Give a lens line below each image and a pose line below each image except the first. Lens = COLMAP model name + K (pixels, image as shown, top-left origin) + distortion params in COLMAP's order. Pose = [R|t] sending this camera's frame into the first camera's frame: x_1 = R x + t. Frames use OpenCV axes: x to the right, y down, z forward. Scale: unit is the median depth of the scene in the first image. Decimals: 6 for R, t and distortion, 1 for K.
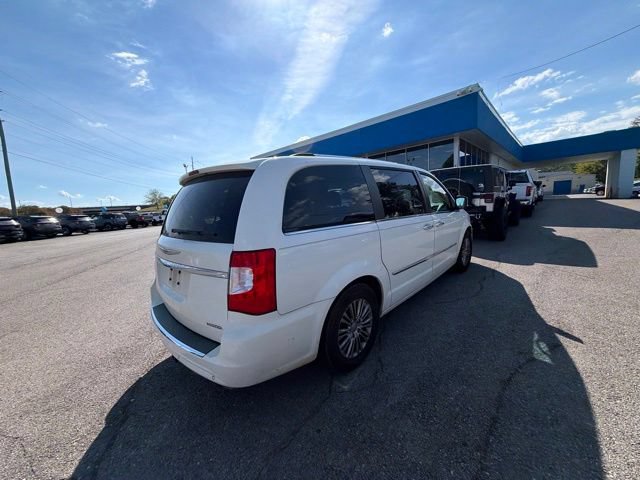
lens RADIAL K [[254.6, 0, 319.1], [0, 254.6, 240.4], [0, 0, 1]] dist [0.000096, 0.000125]
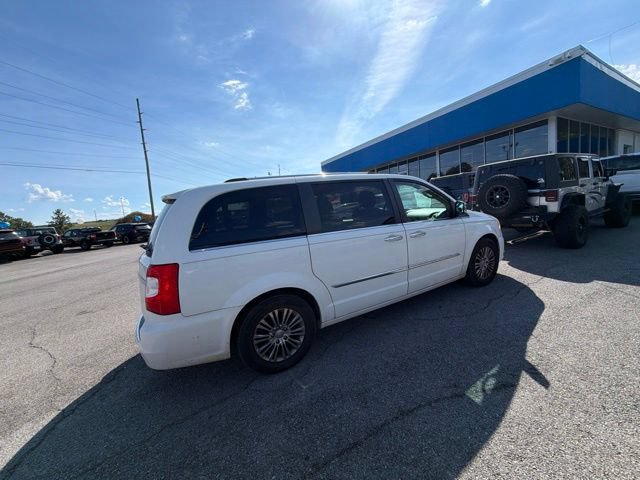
lens RADIAL K [[254.6, 0, 319.1], [0, 254.6, 240.4], [0, 0, 1]] dist [0.000096, 0.000125]
pose [[0.951243, 0.006320, -0.308377, 0.434652], [-0.006058, 0.999980, 0.001809, -0.043368], [0.308383, 0.000148, 0.951262, 0.010821]]
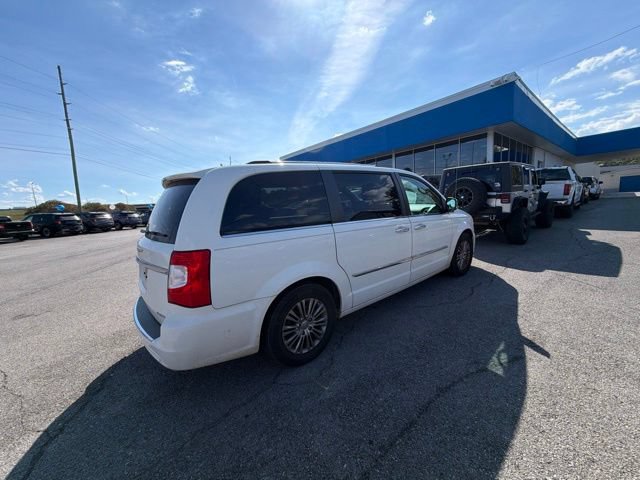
lens RADIAL K [[254.6, 0, 319.1], [0, 254.6, 240.4], [0, 0, 1]] dist [0.000096, 0.000125]
pose [[0.991824, 0.021465, -0.125793, 0.221235], [-0.020342, 0.999741, 0.010204, -0.014643], [0.125980, -0.007561, 0.992004, -0.024596]]
